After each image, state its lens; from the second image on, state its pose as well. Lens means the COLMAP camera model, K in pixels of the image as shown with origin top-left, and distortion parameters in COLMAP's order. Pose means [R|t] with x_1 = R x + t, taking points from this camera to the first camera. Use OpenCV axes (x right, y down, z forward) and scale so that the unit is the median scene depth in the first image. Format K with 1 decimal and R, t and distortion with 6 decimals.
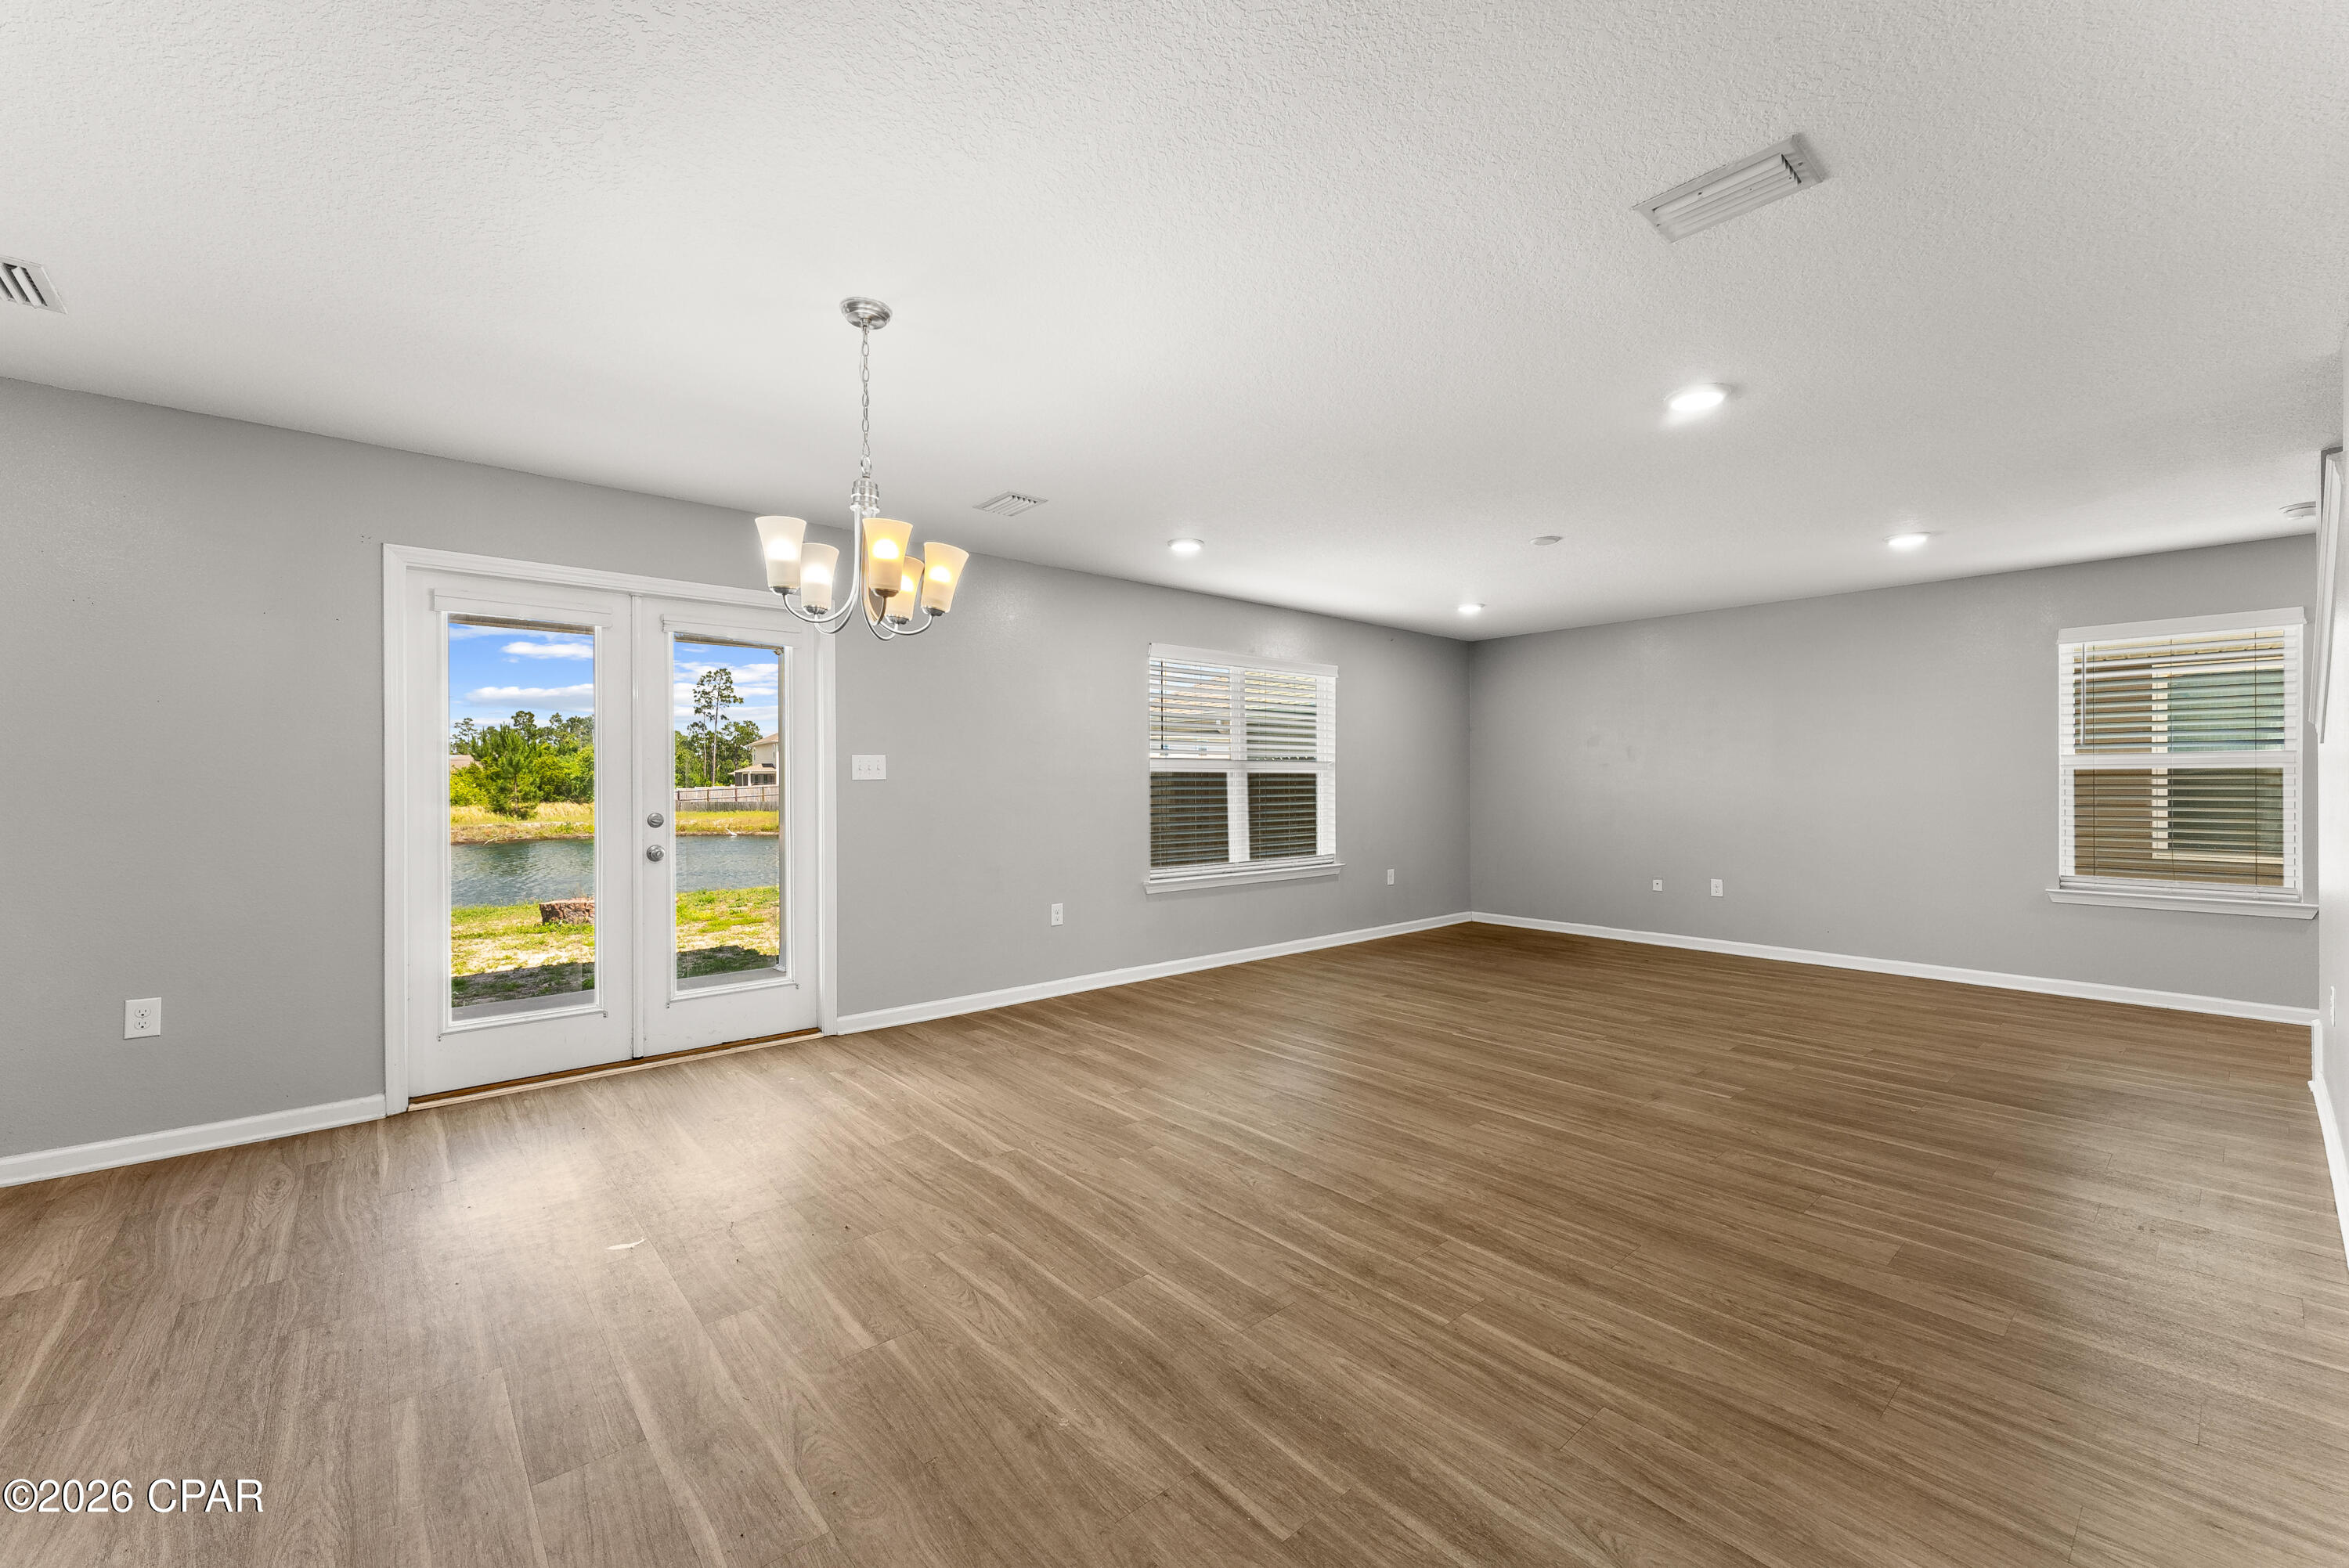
lens RADIAL K [[938.4, 0, 1174.5], [0, 938.4, 784.0], [0, 0, 1]] dist [0.001373, 0.000224]
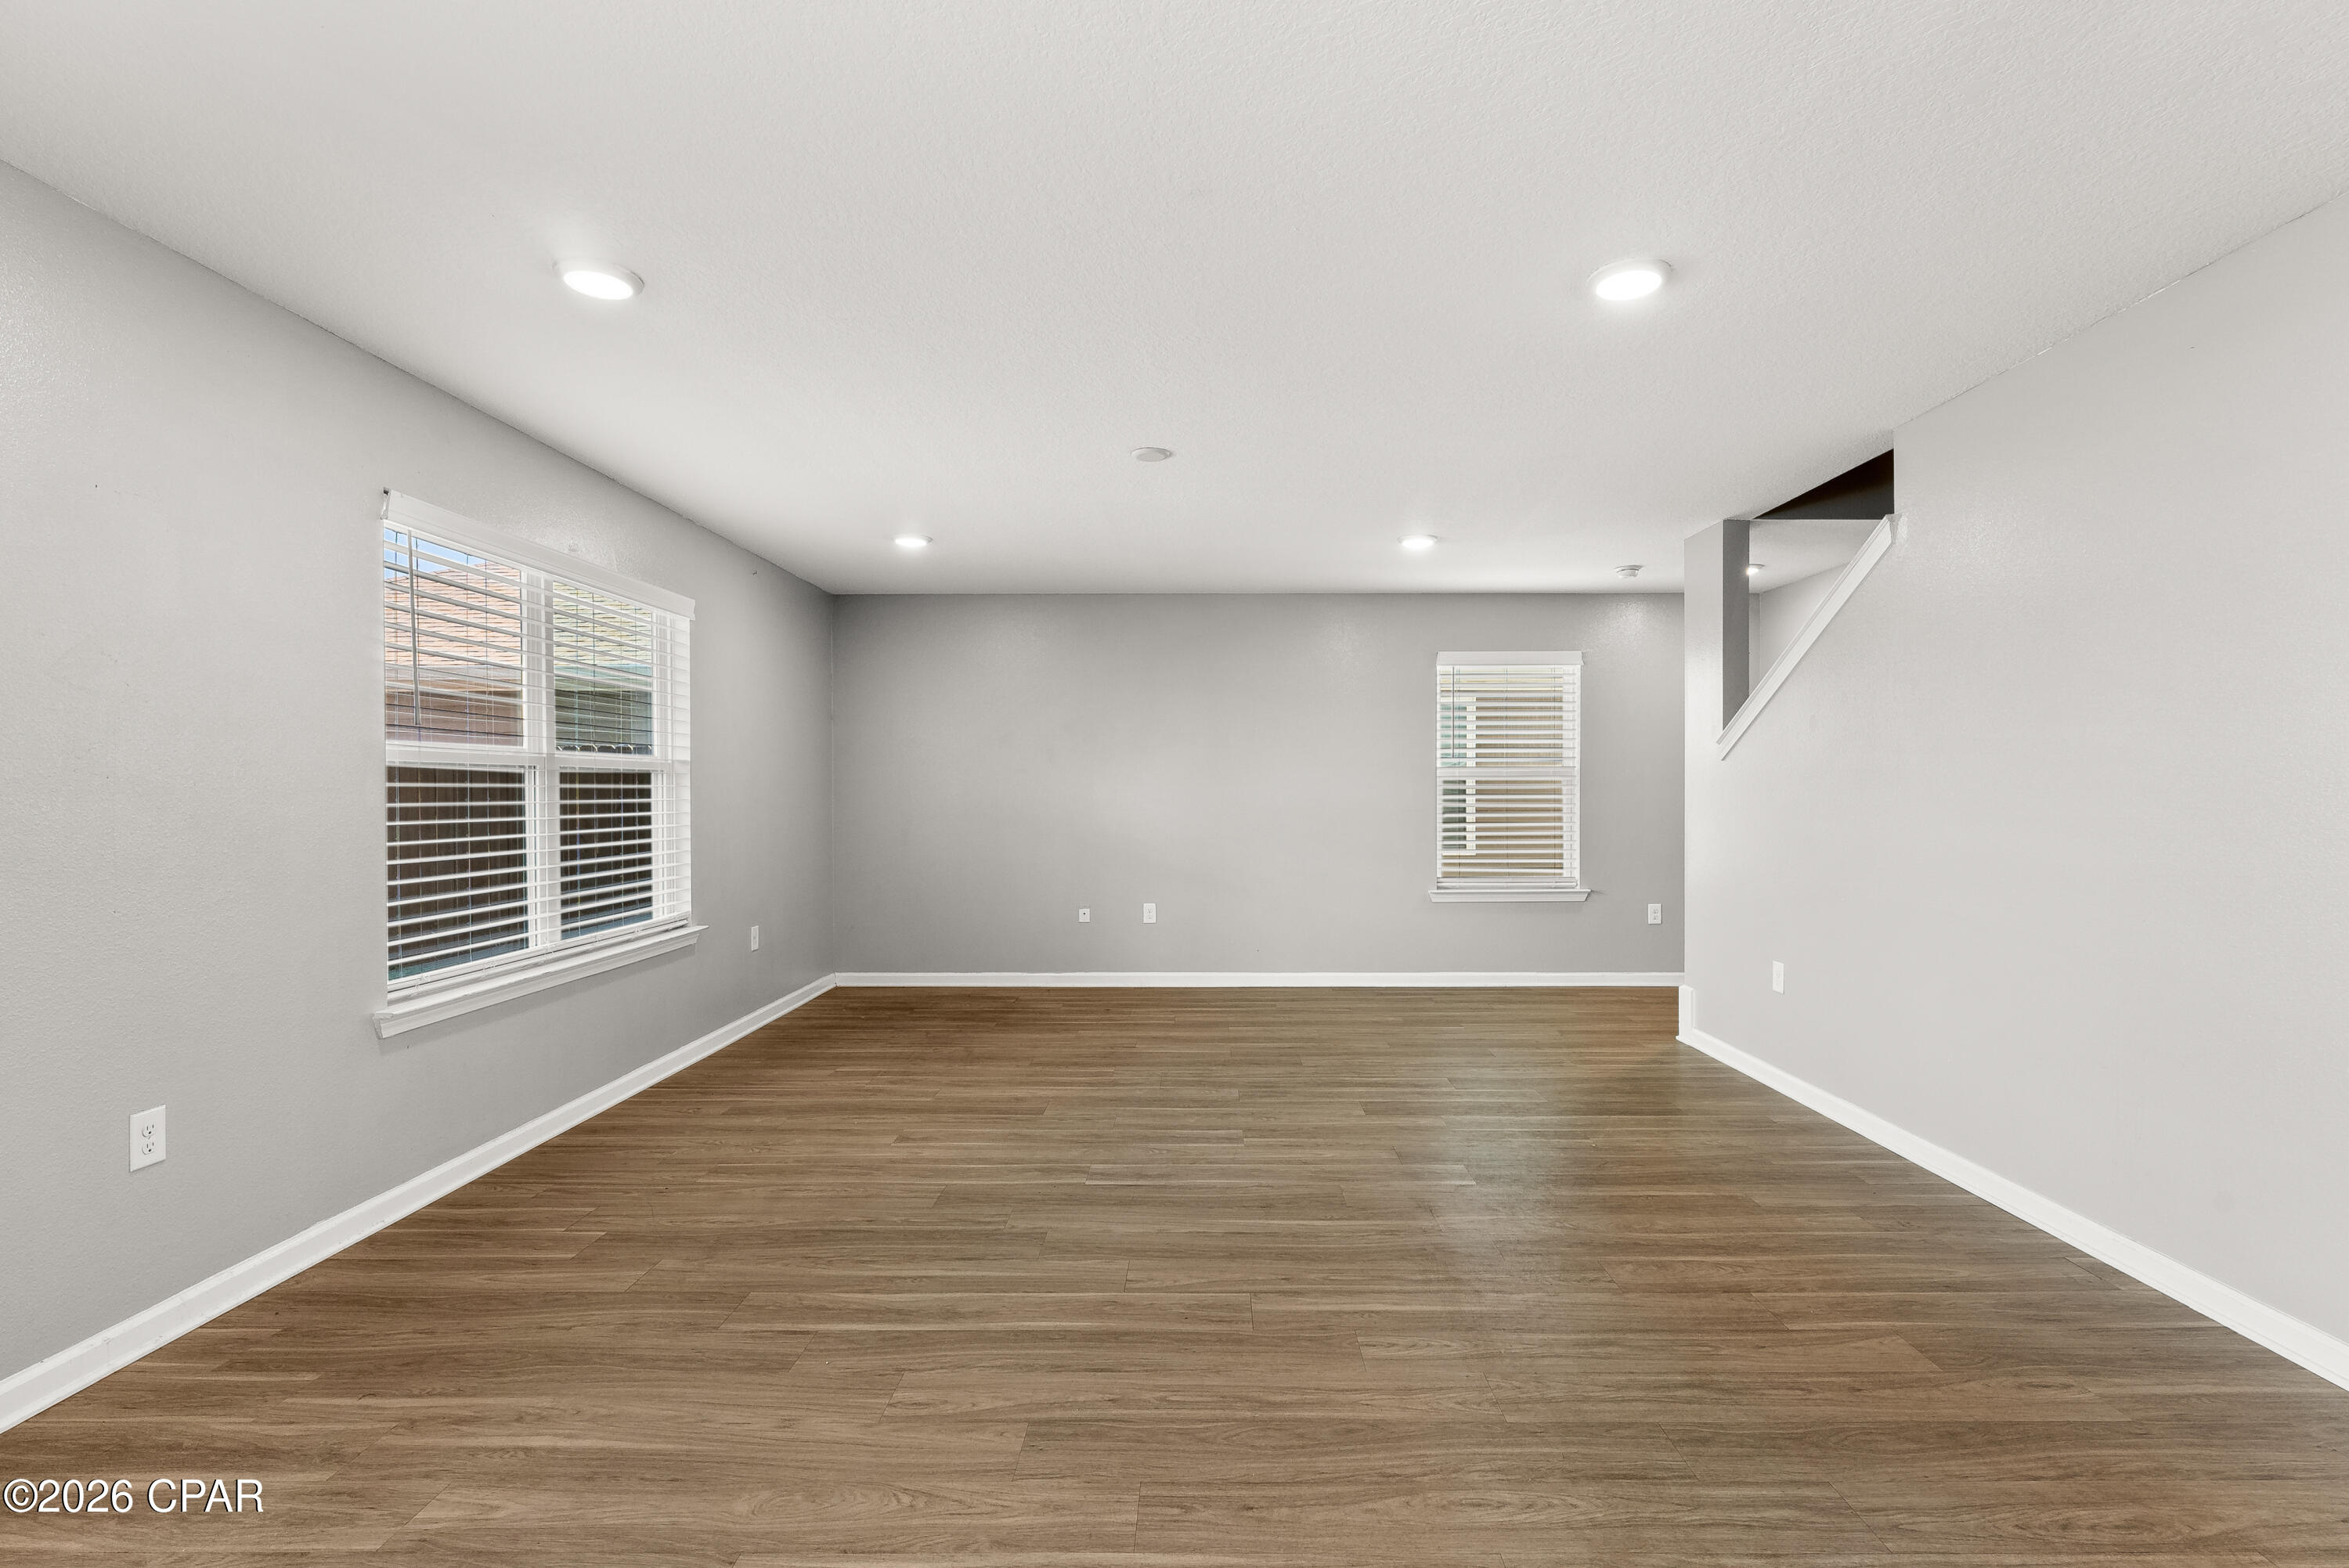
lens RADIAL K [[1073.5, 0, 1207.4], [0, 1073.5, 789.9], [0, 0, 1]] dist [-0.000170, -0.000529]
pose [[0.654974, 0.000422, 0.755652, -0.281651], [0.001680, 0.999997, -0.002015, -0.002487], [-0.755650, 0.002589, 0.654971, 0.625584]]
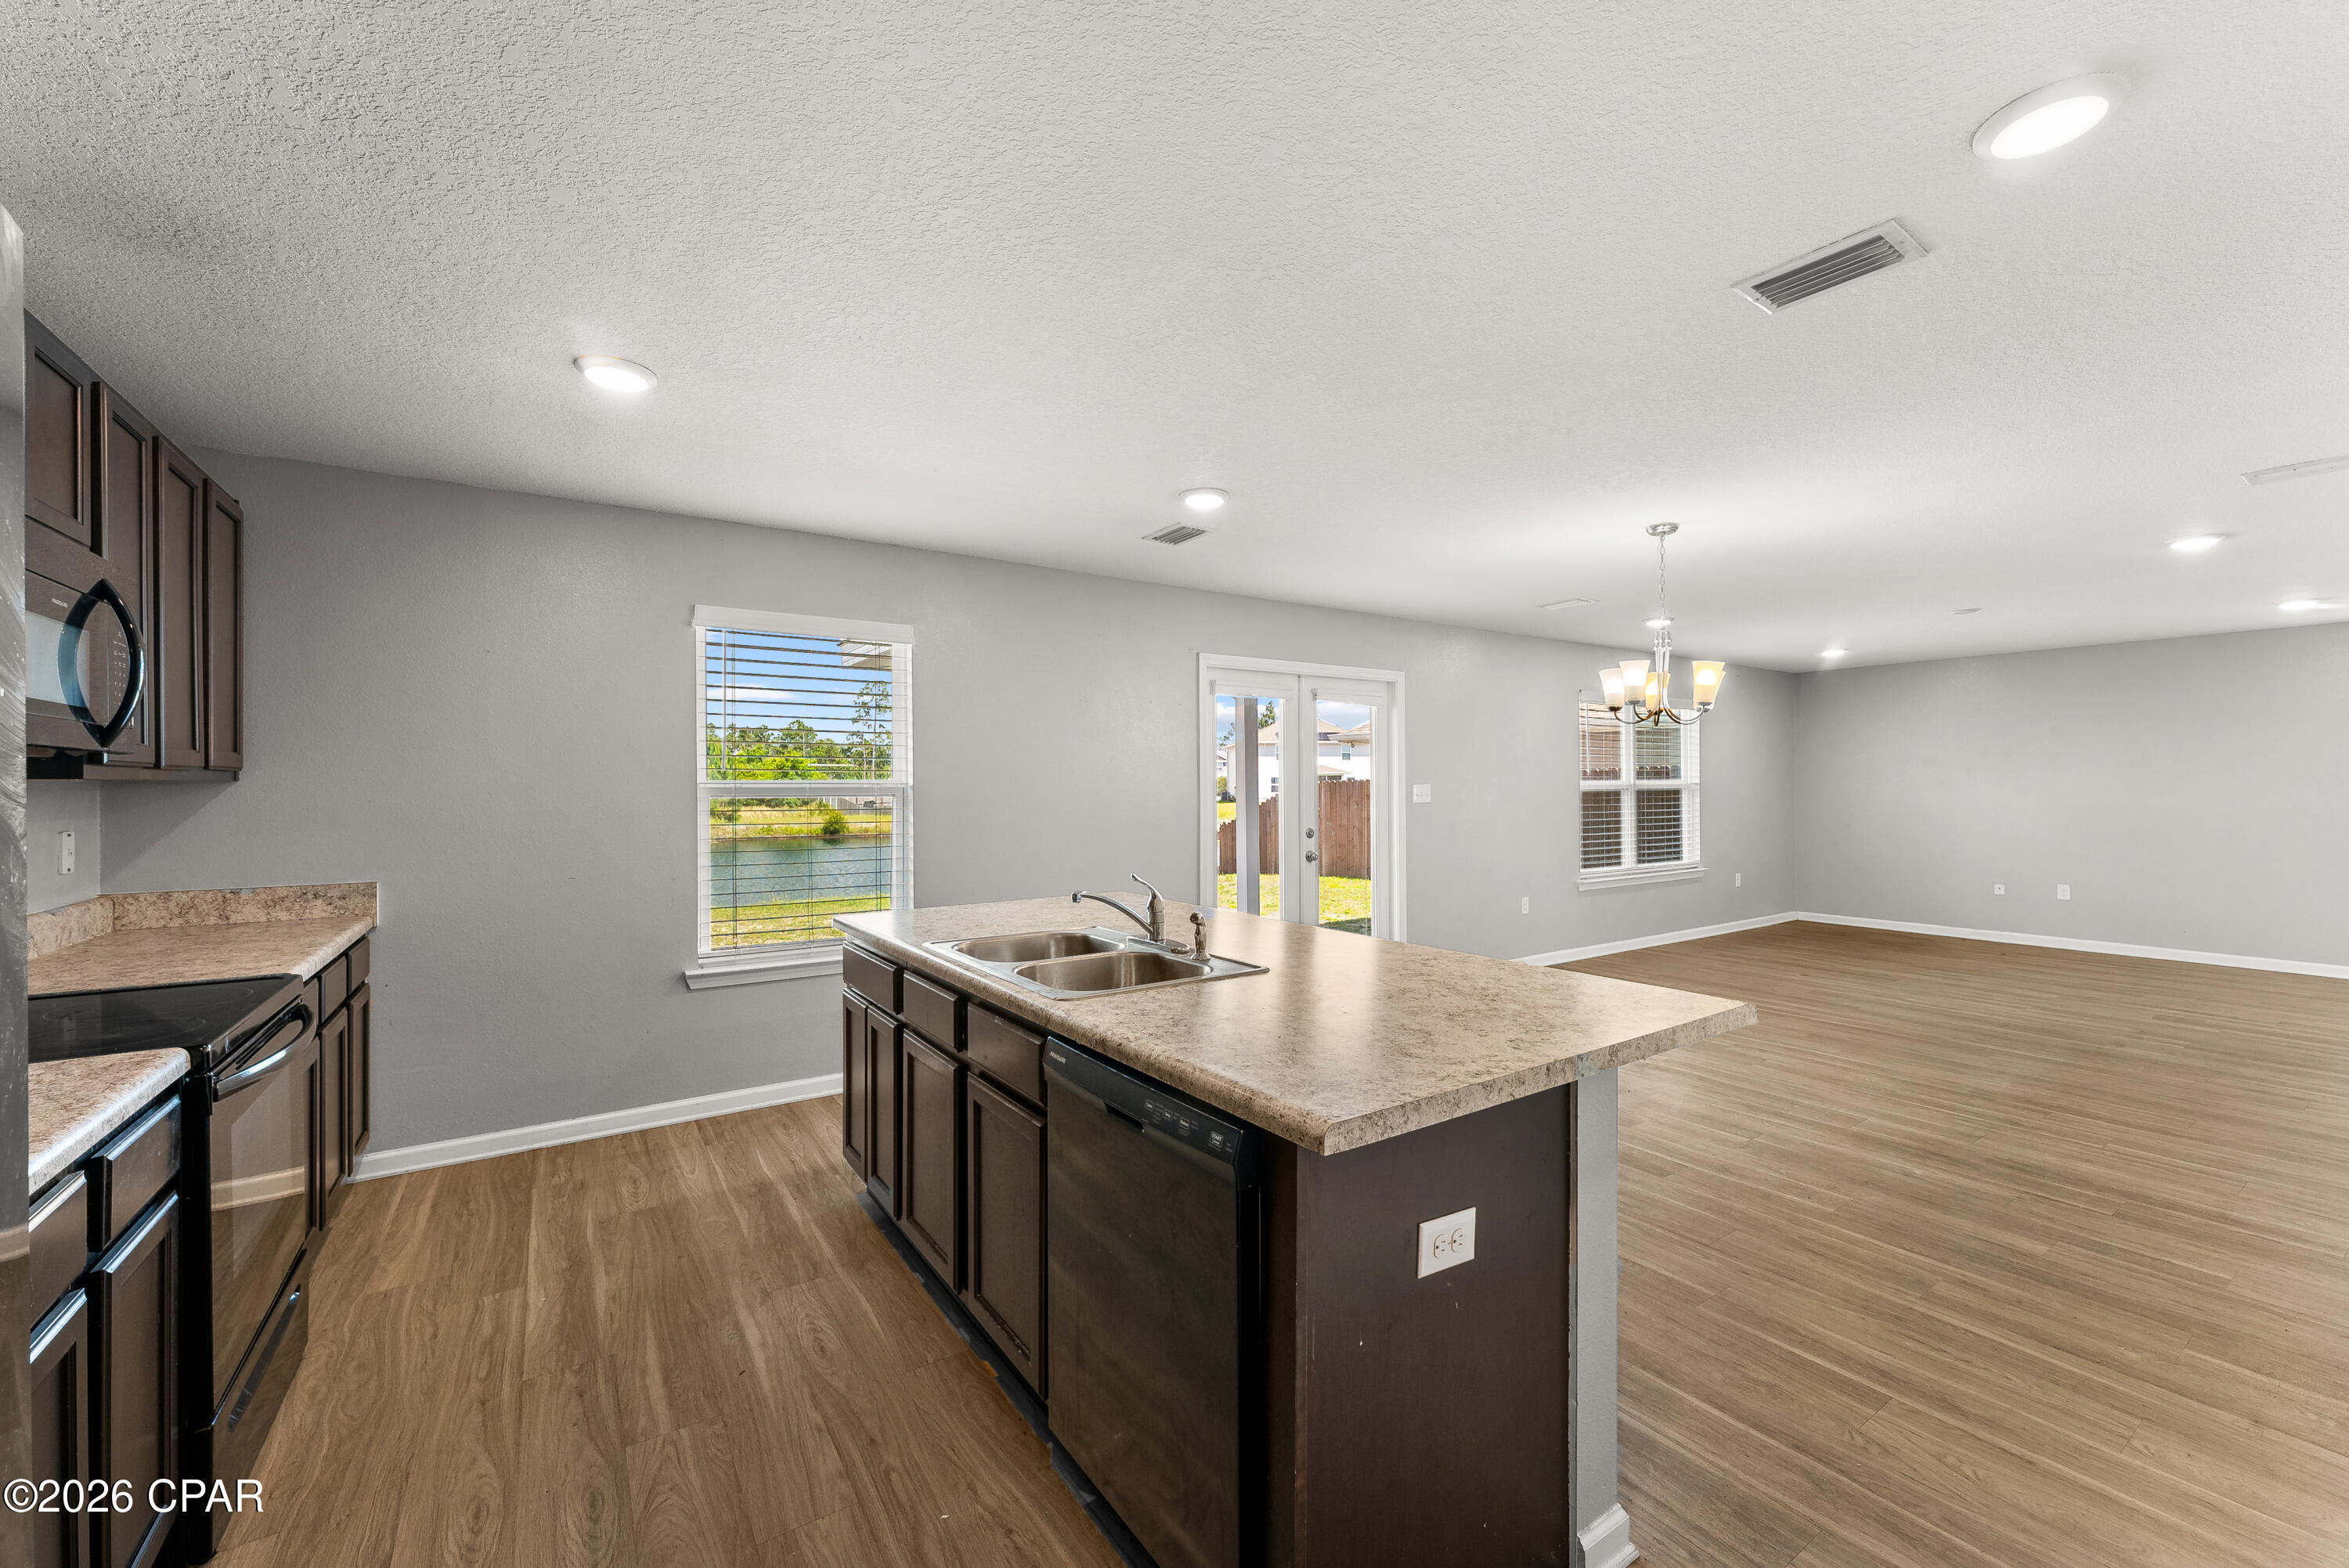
lens RADIAL K [[938.4, 0, 1174.5], [0, 938.4, 784.0], [0, 0, 1]] dist [0.001373, 0.000224]
pose [[0.992583, -0.002033, -0.121548, -0.722786], [0.001583, 0.999992, -0.003801, -0.037612], [0.121555, 0.003580, 0.992578, -0.539386]]
